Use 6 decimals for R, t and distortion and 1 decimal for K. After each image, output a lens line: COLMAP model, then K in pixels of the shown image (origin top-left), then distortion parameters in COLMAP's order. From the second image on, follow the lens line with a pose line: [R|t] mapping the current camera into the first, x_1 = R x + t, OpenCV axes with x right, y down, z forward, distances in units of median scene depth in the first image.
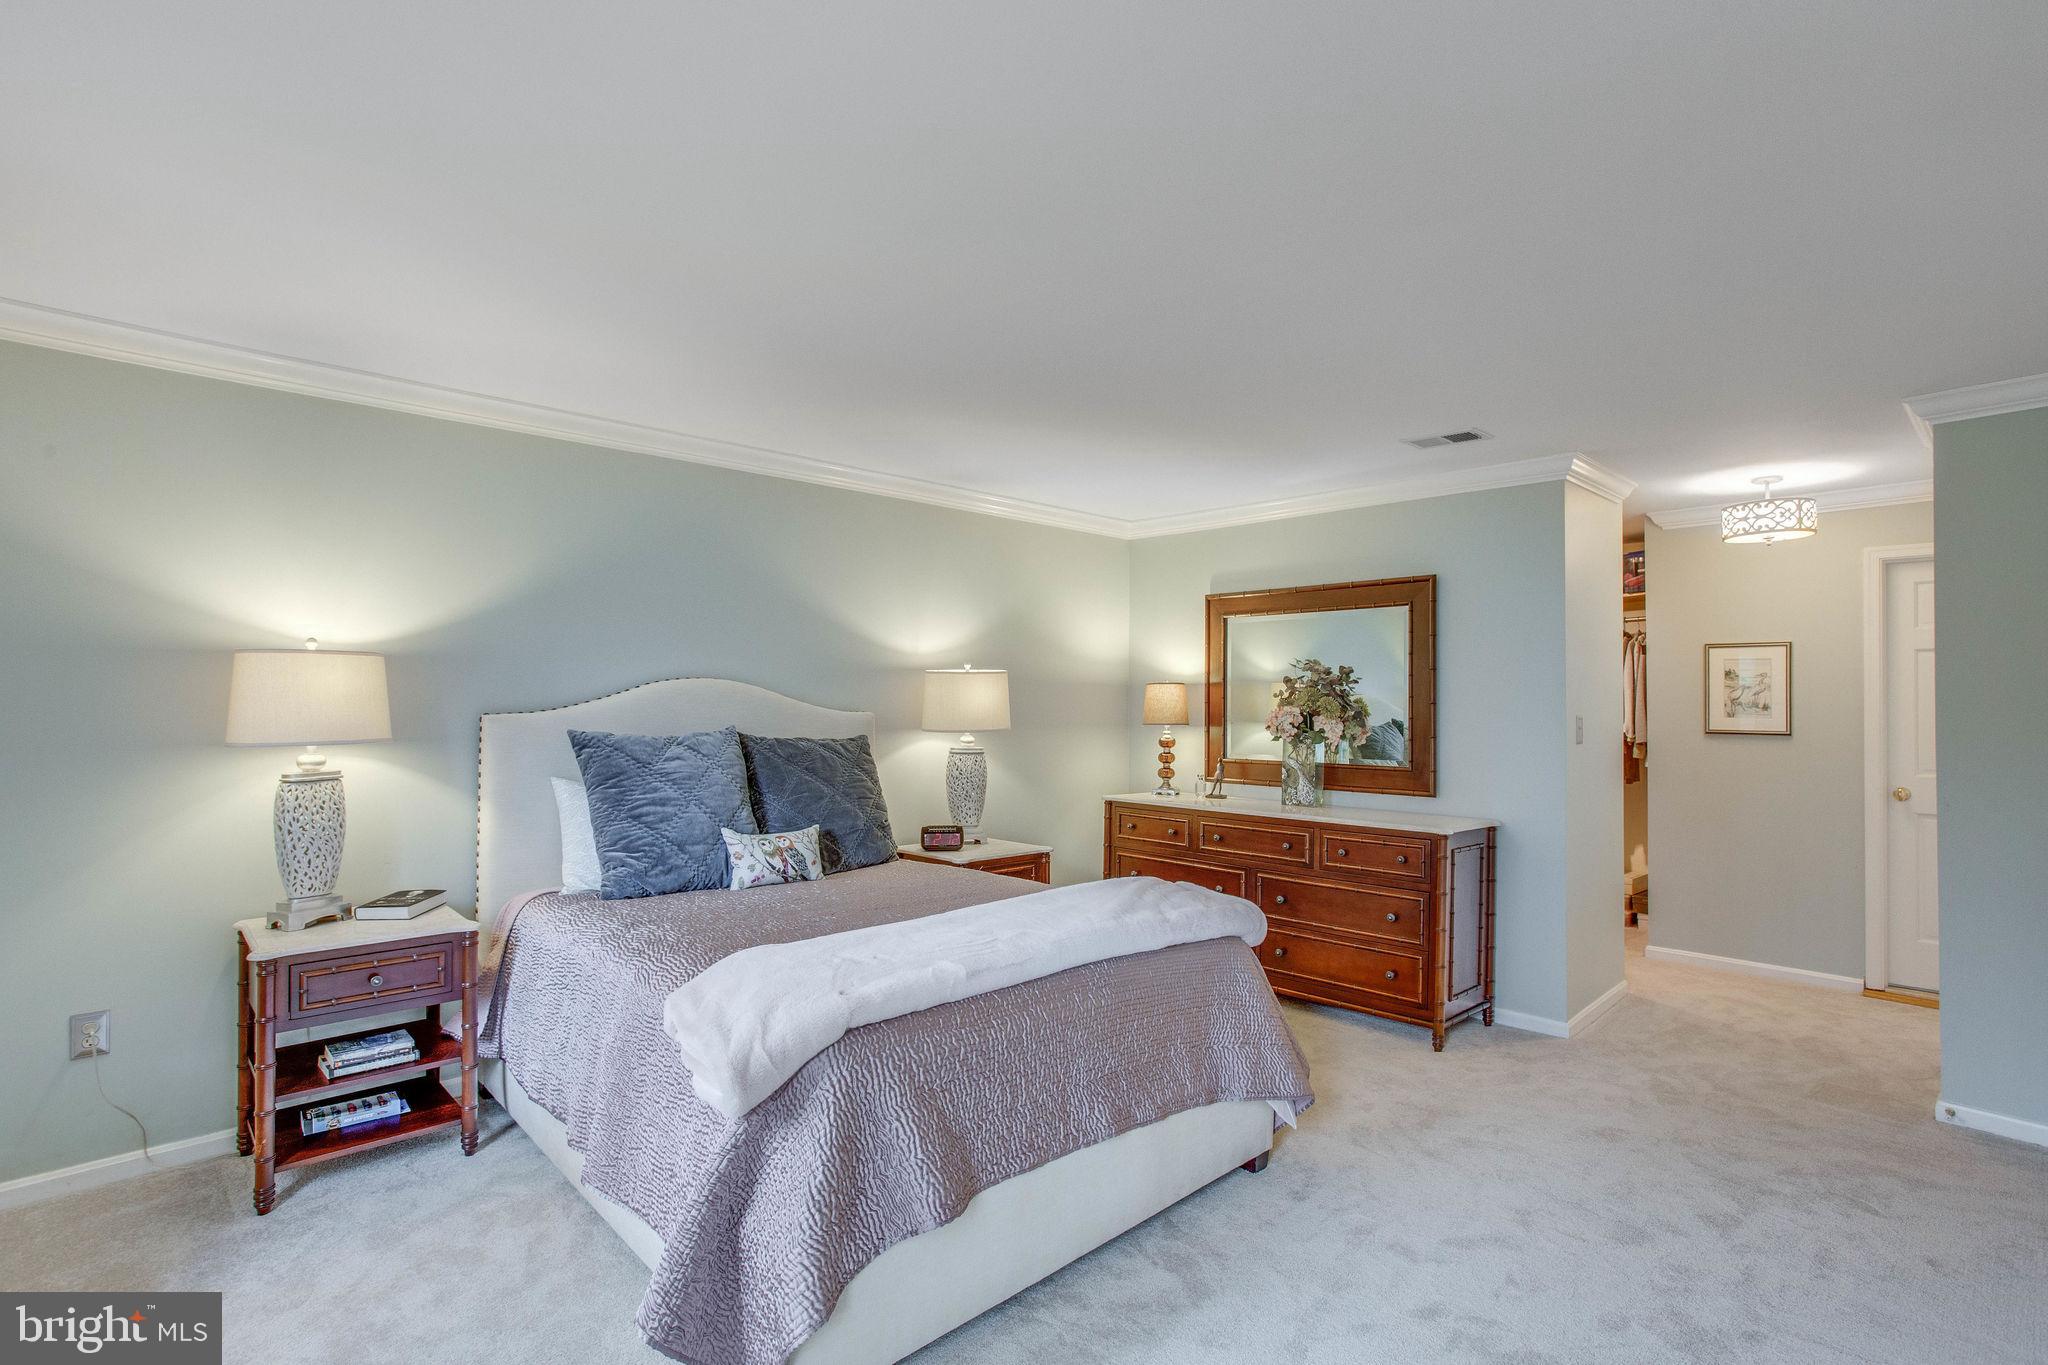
lens RADIAL K [[979.9, 0, 1023.4], [0, 979.9, 688.8], [0, 0, 1]] dist [-0.044103, 0.028710]
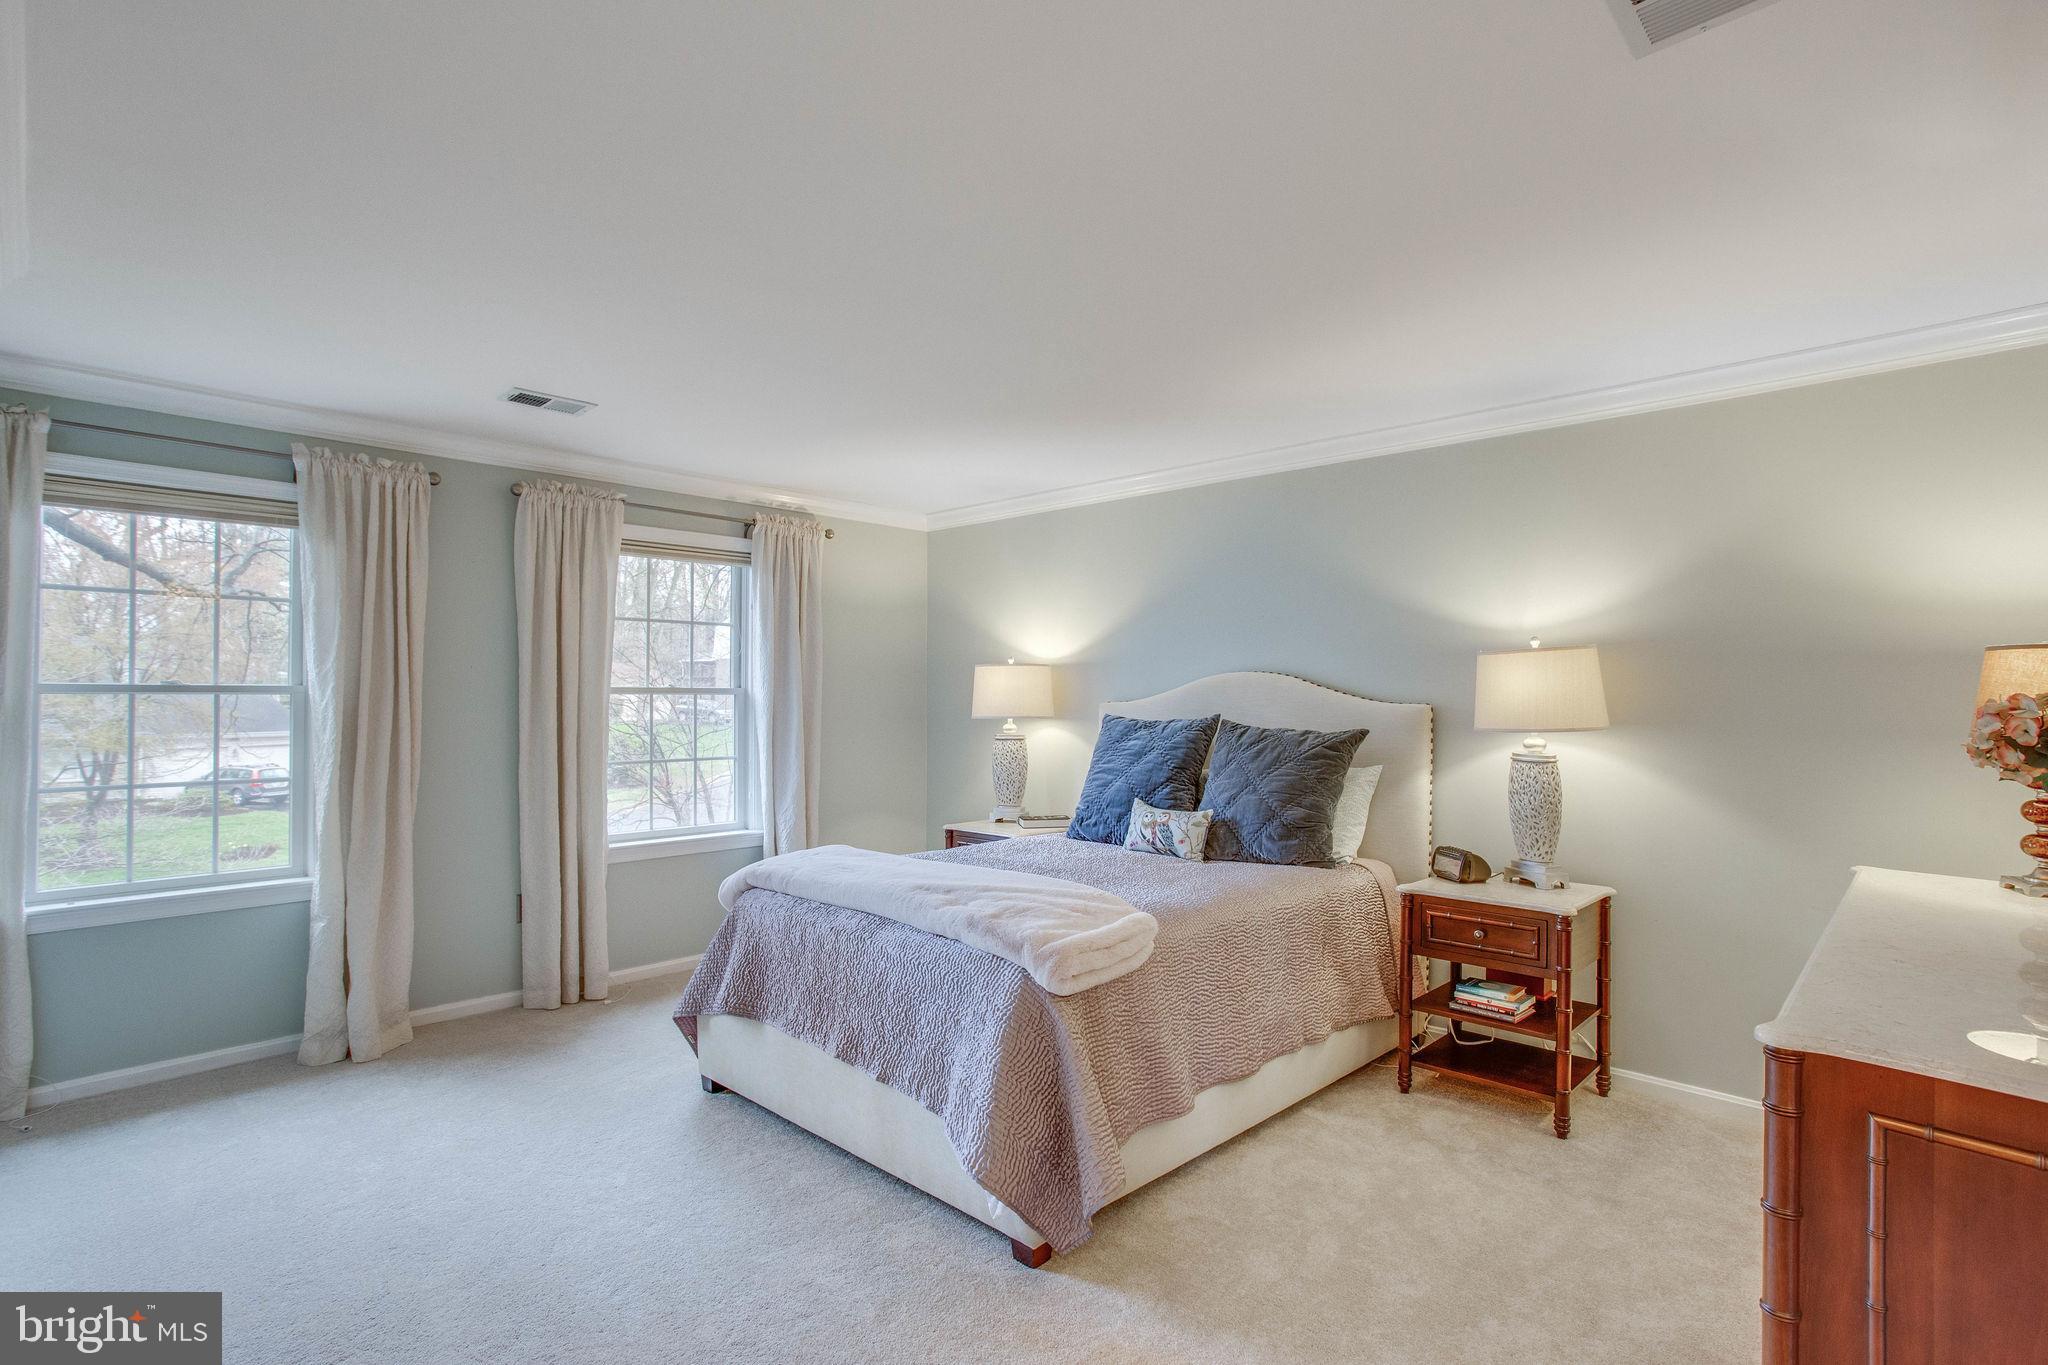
lens RADIAL K [[1000.2, 0, 1023.0], [0, 1000.2, 688.5], [0, 0, 1]] dist [-0.054953, 0.037584]
pose [[0.068131, -0.001963, -0.997674, 0.384485], [0.011527, 0.999933, -0.001181, 0.002623], [0.997610, -0.011419, 0.068149, 0.324796]]
